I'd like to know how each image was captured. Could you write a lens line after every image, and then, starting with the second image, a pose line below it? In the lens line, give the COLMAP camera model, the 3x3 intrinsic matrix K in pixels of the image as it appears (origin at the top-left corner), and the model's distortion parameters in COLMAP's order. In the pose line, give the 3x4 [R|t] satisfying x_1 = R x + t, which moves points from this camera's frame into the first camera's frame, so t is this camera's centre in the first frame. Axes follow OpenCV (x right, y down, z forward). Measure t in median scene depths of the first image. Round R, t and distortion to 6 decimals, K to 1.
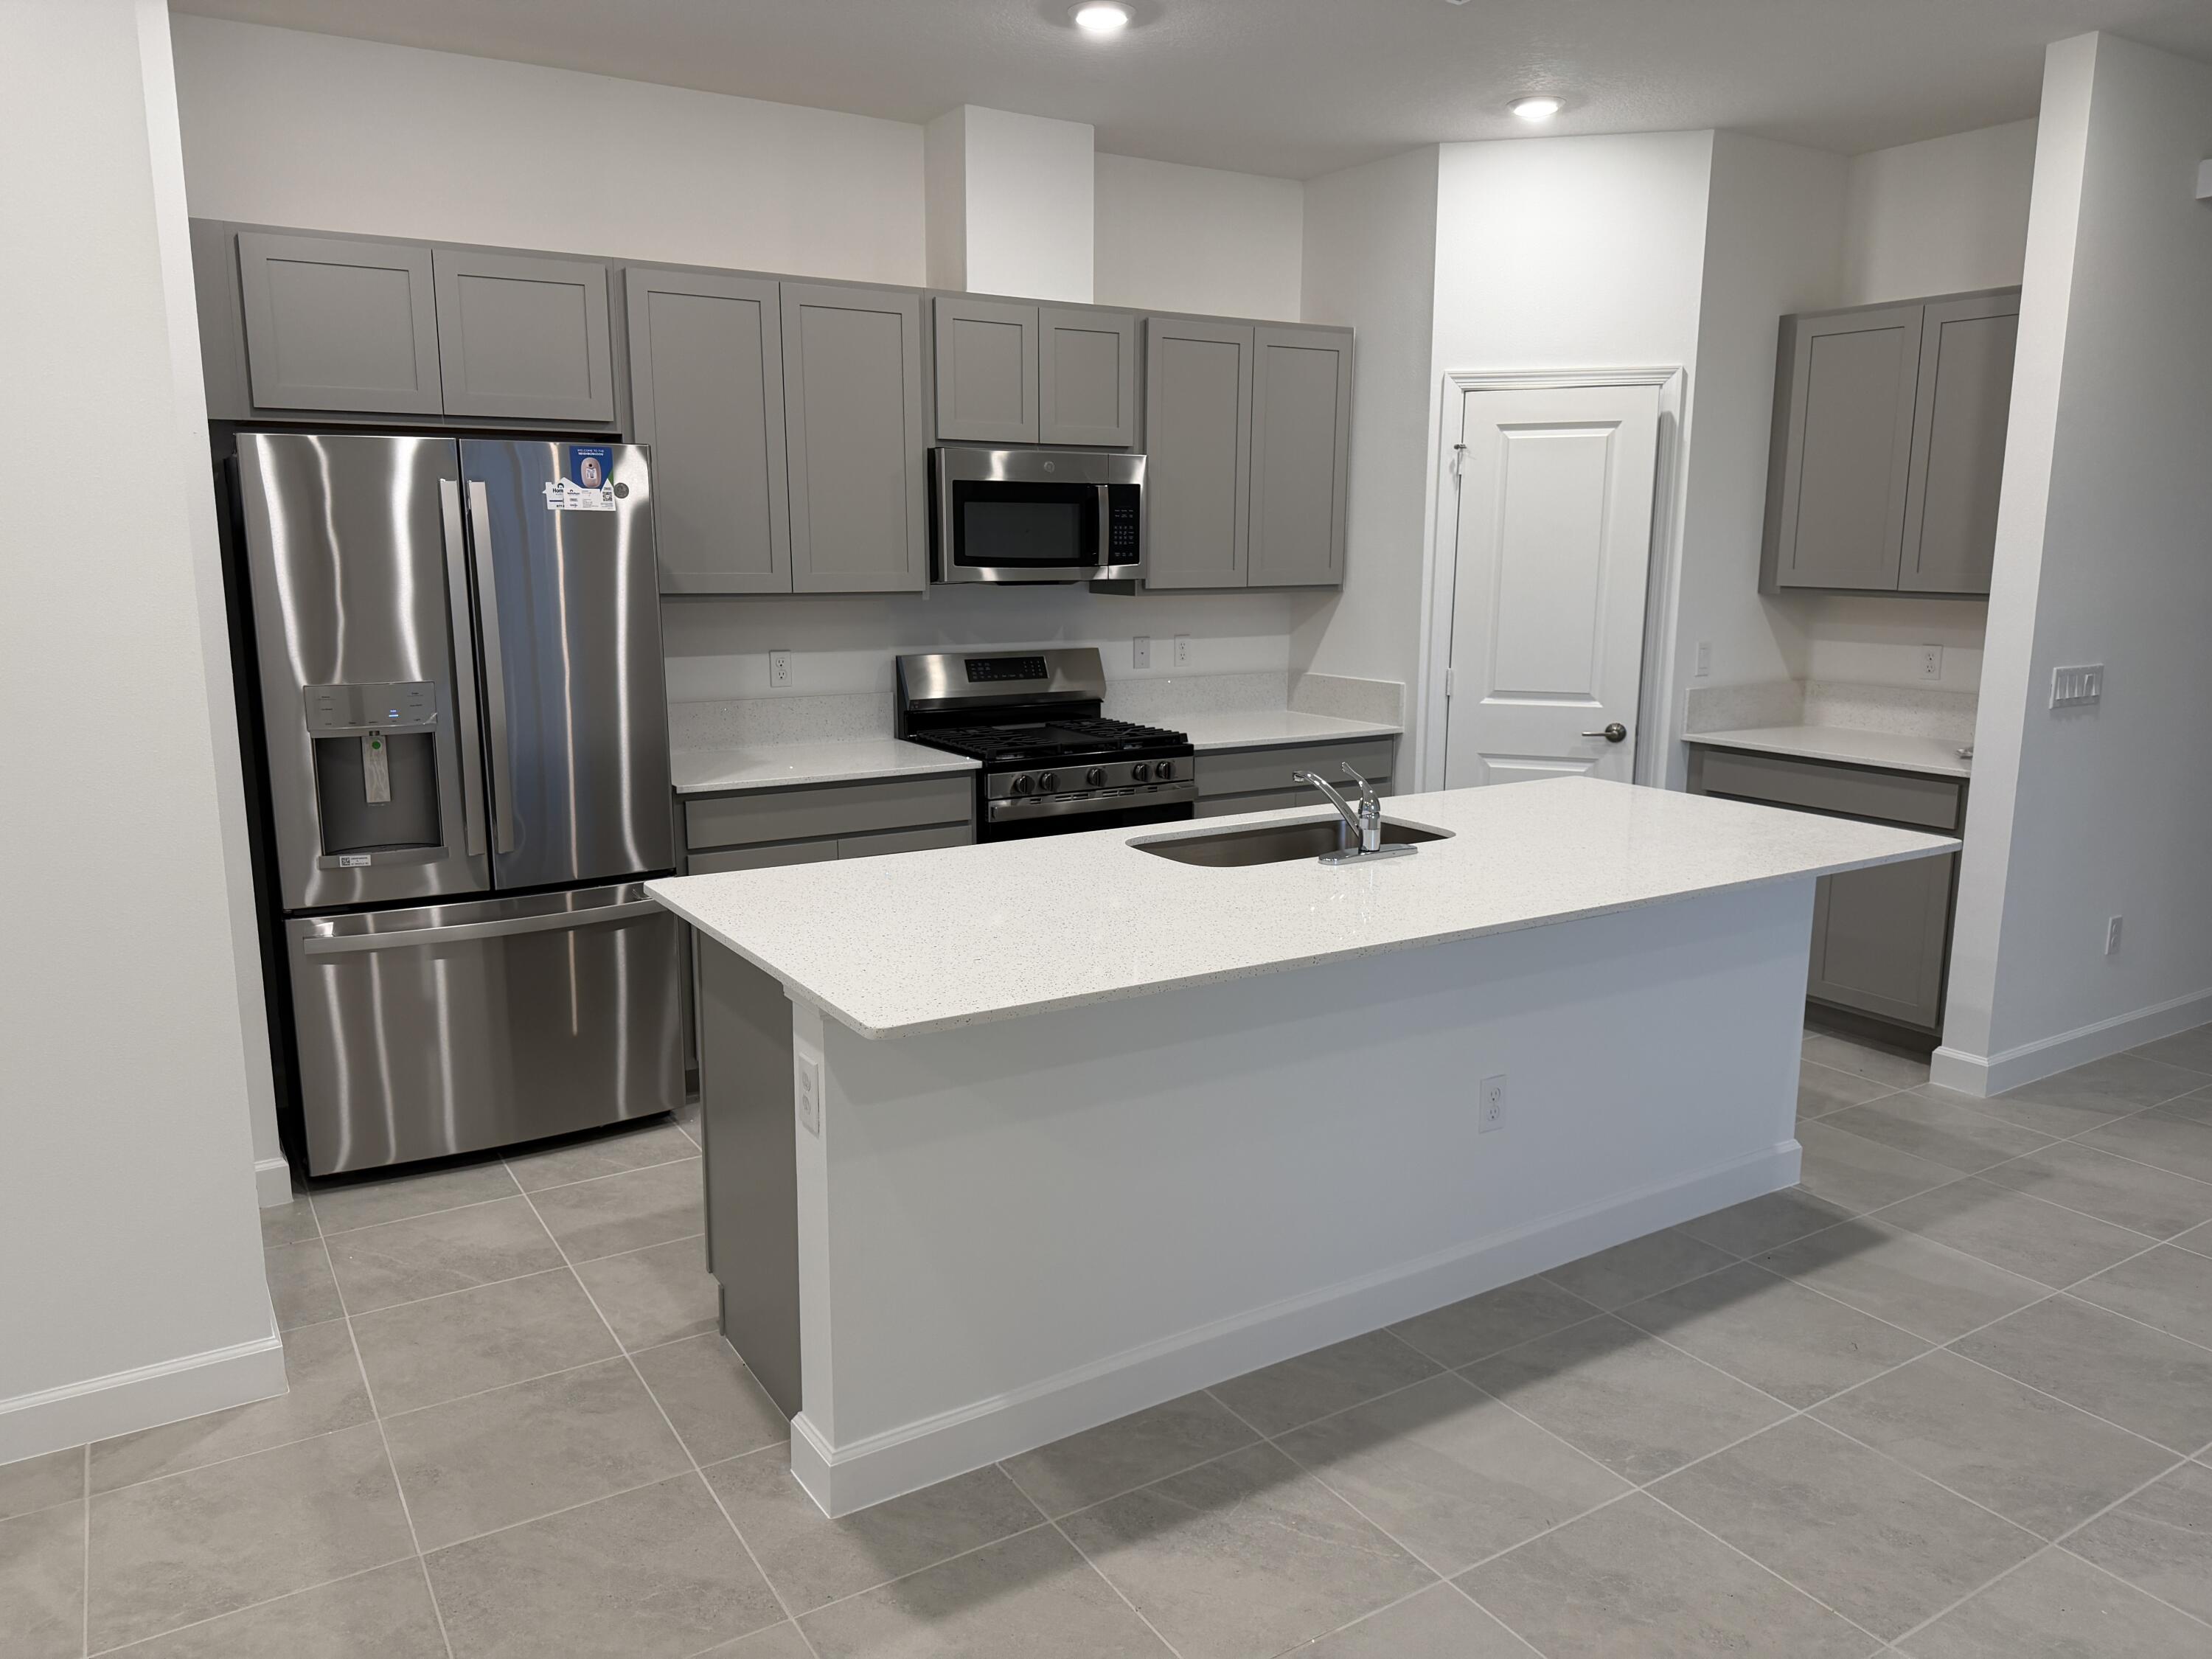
lens RADIAL K [[1558.2, 0, 1091.2], [0, 1558.2, 825.1], [0, 0, 1]] dist [0.068199, -0.087869]
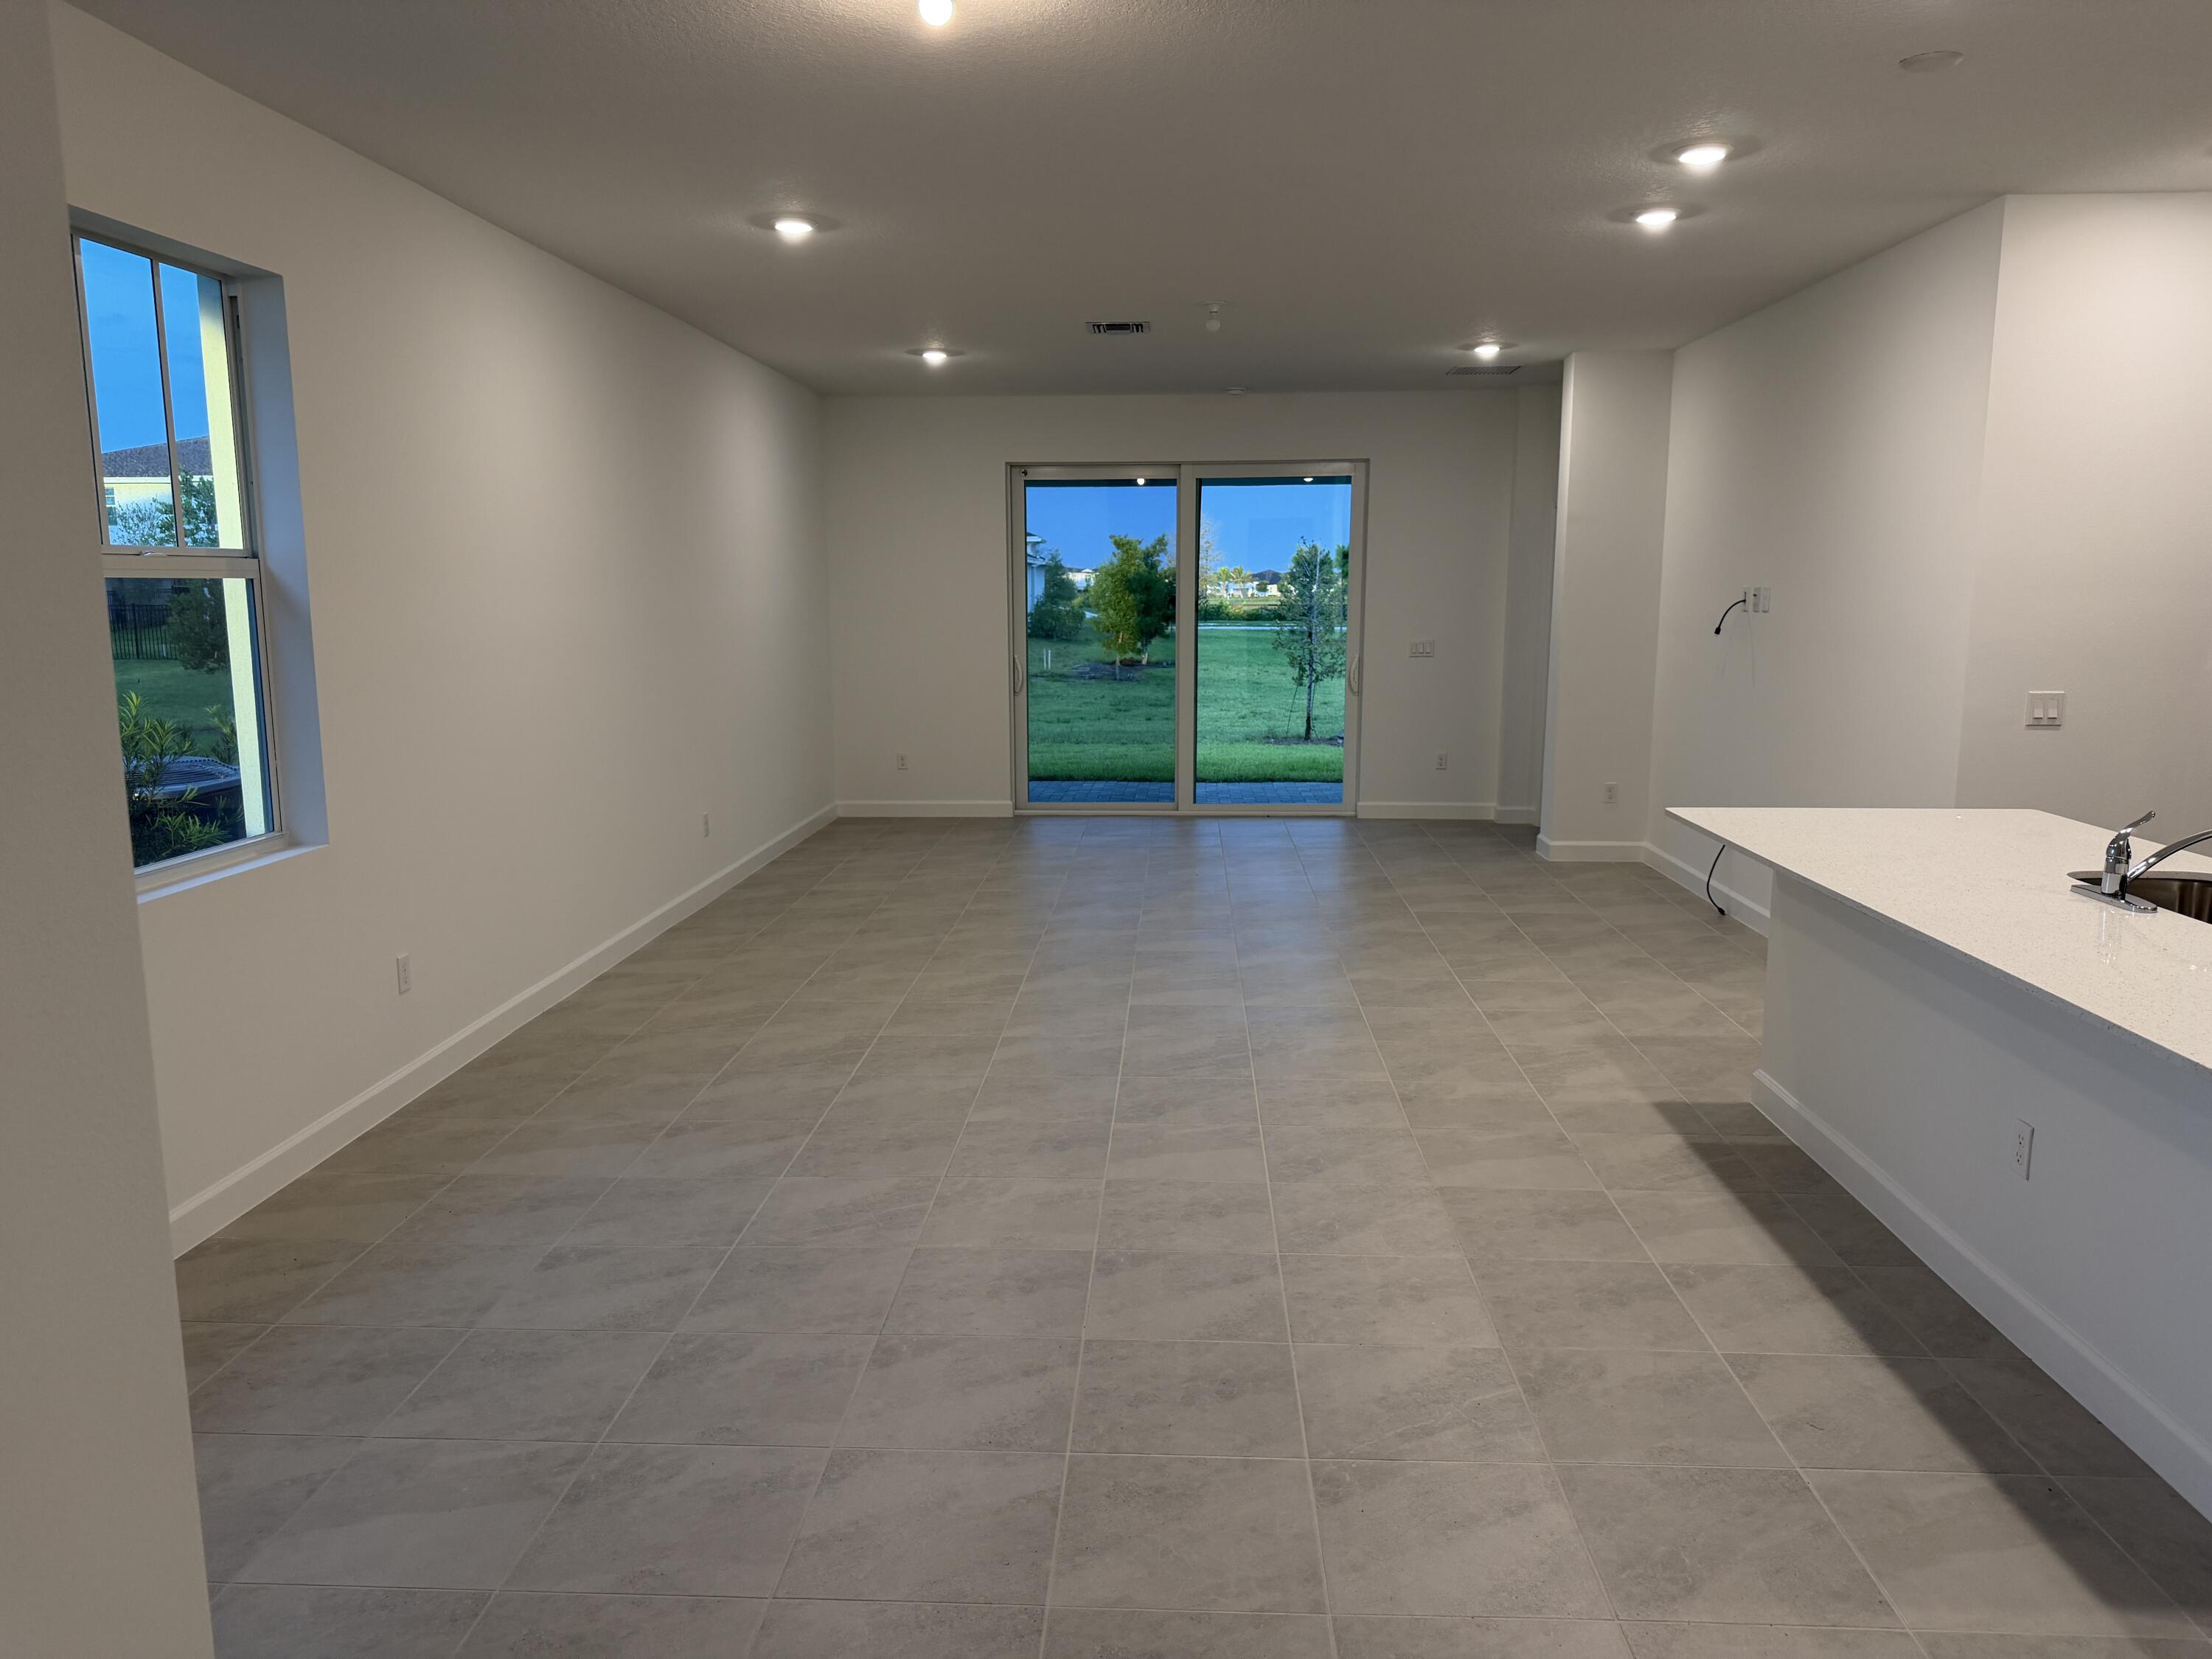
lens RADIAL K [[1558.2, 0, 1103.1], [0, 1558.2, 818.8], [0, 0, 1]] dist [0.068199, -0.087869]
pose [[-0.574685, 0.120974, -0.809384, 1.070279], [-0.145628, 0.958112, 0.246604, -0.145996], [0.805313, 0.259589, -0.532995, 0.775532]]
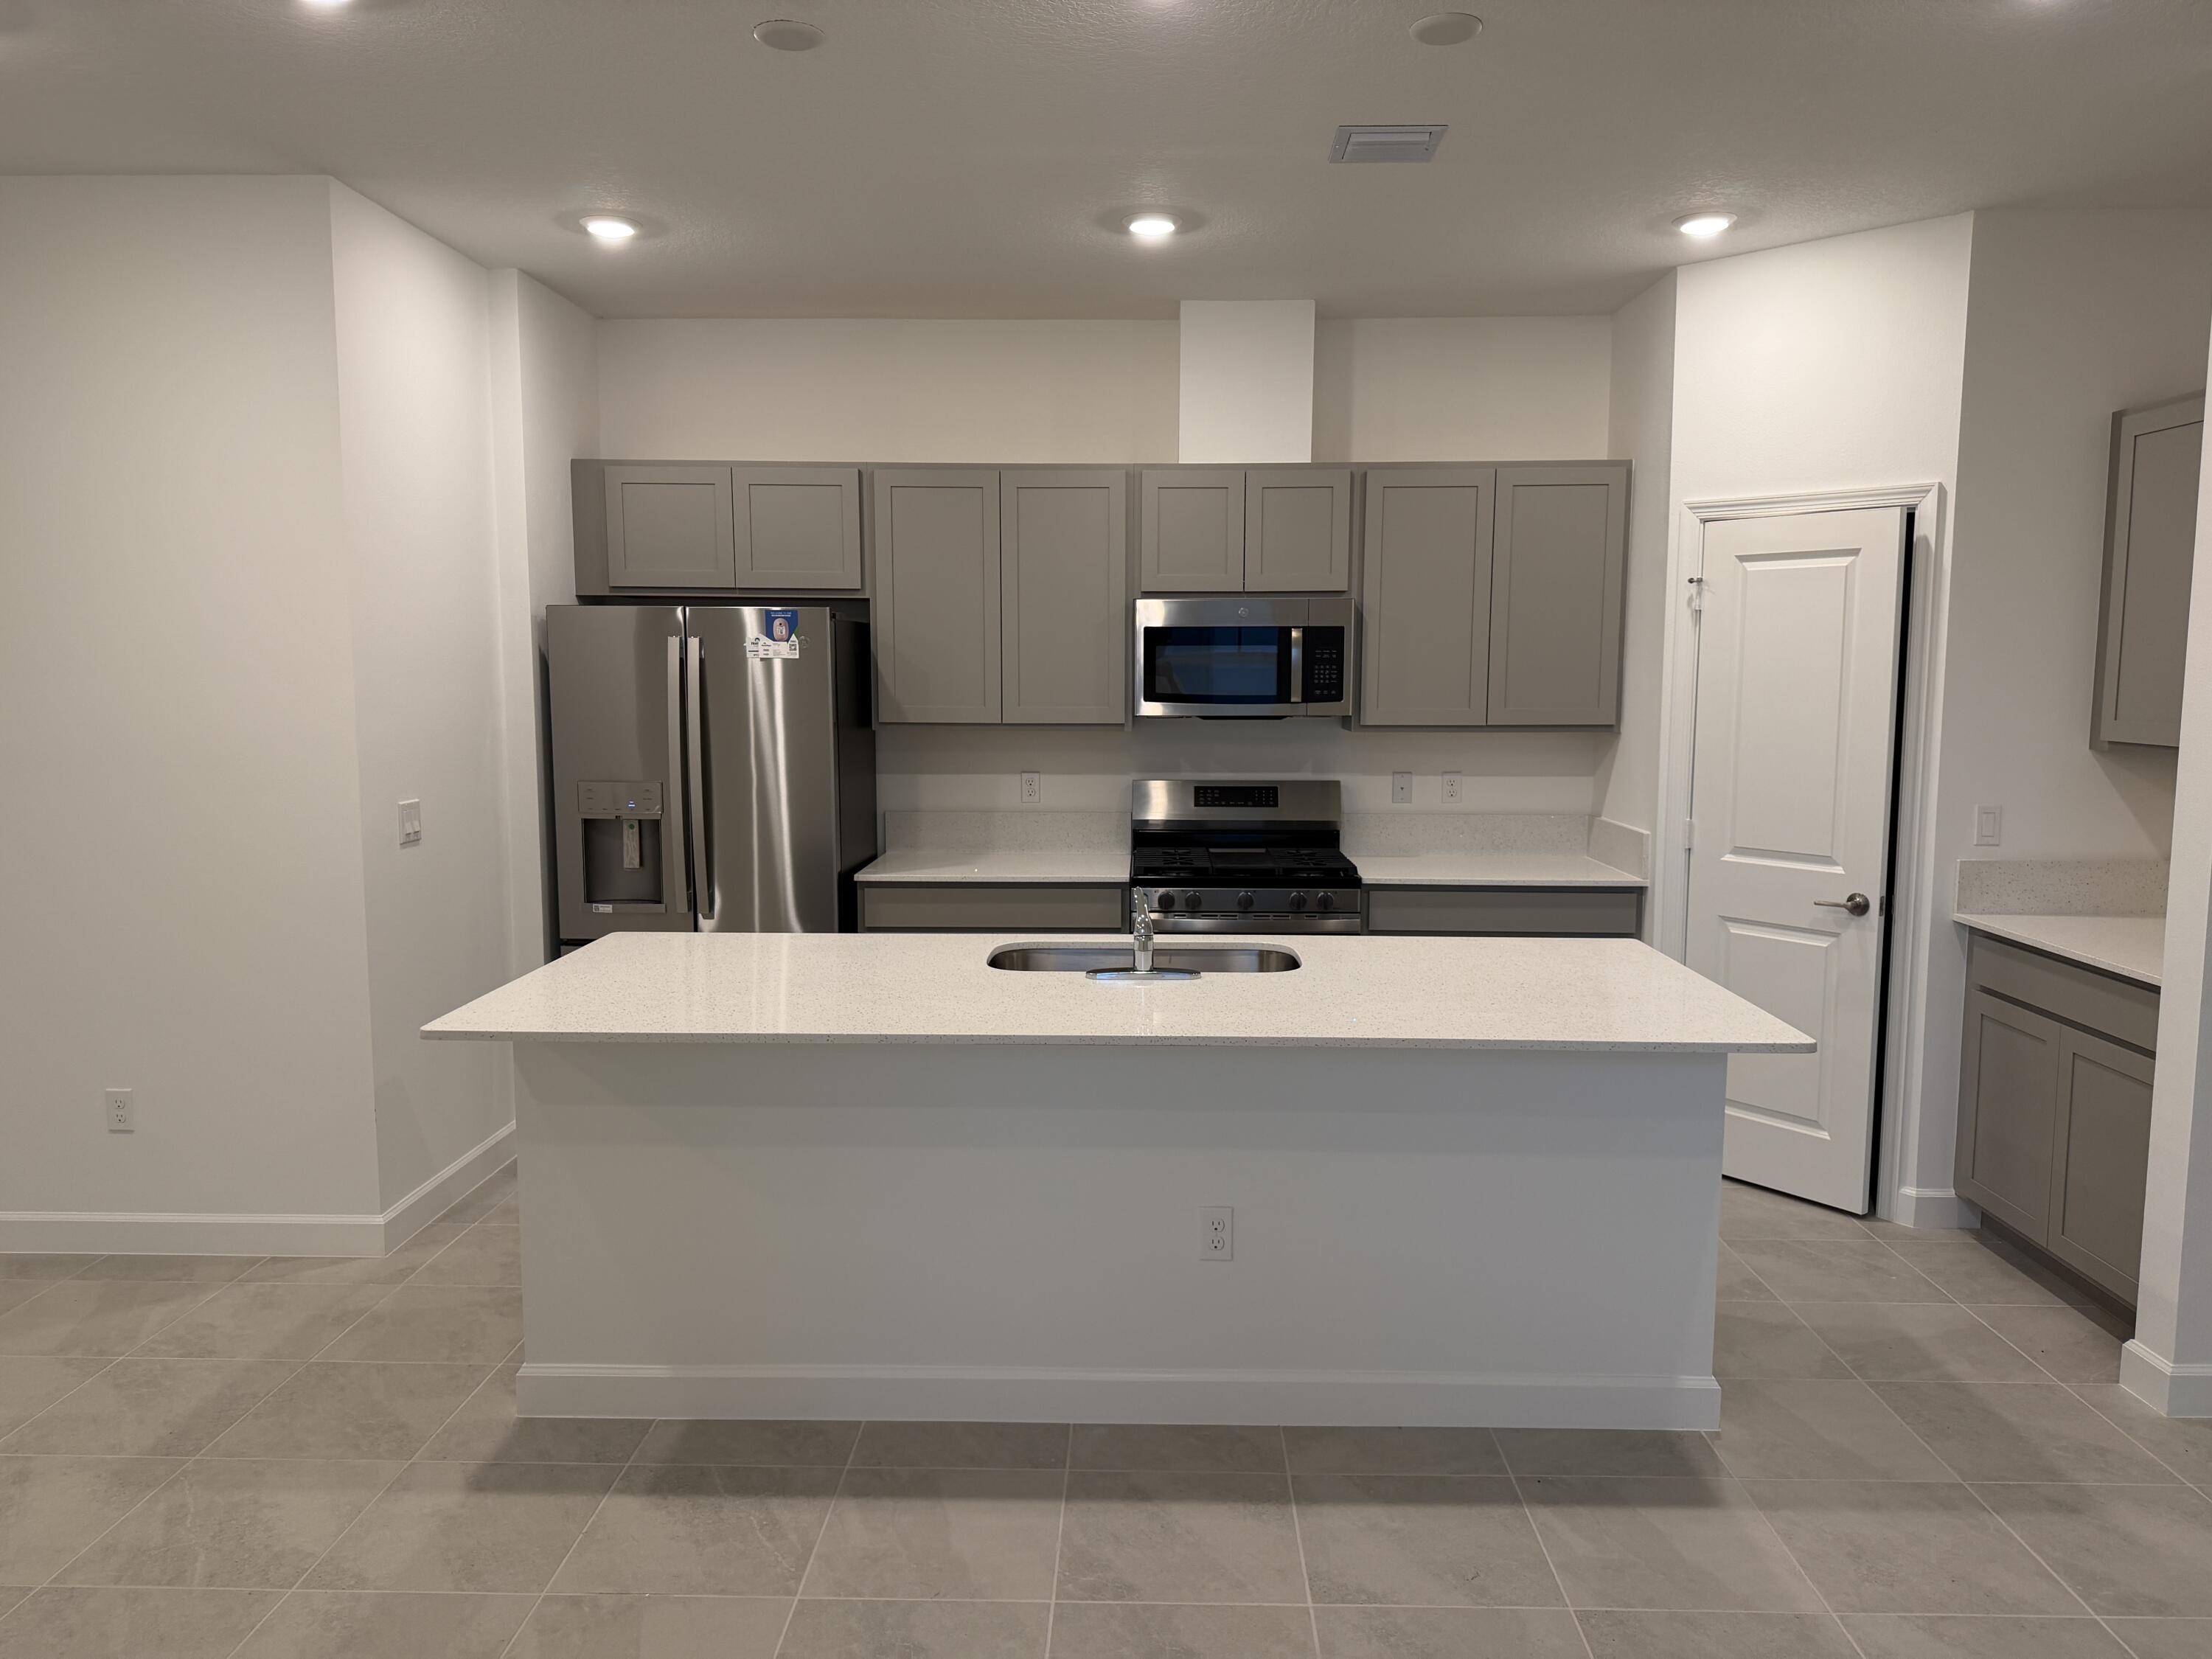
lens RADIAL K [[1558.2, 0, 1101.2], [0, 1558.2, 822.8], [0, 0, 1]] dist [0.068199, -0.087869]
pose [[0.835190, 0.055489, -0.547155, 0.563348], [-0.099914, 0.993650, -0.051740, -0.021215], [0.540809, 0.097881, 0.835431, 0.066186]]
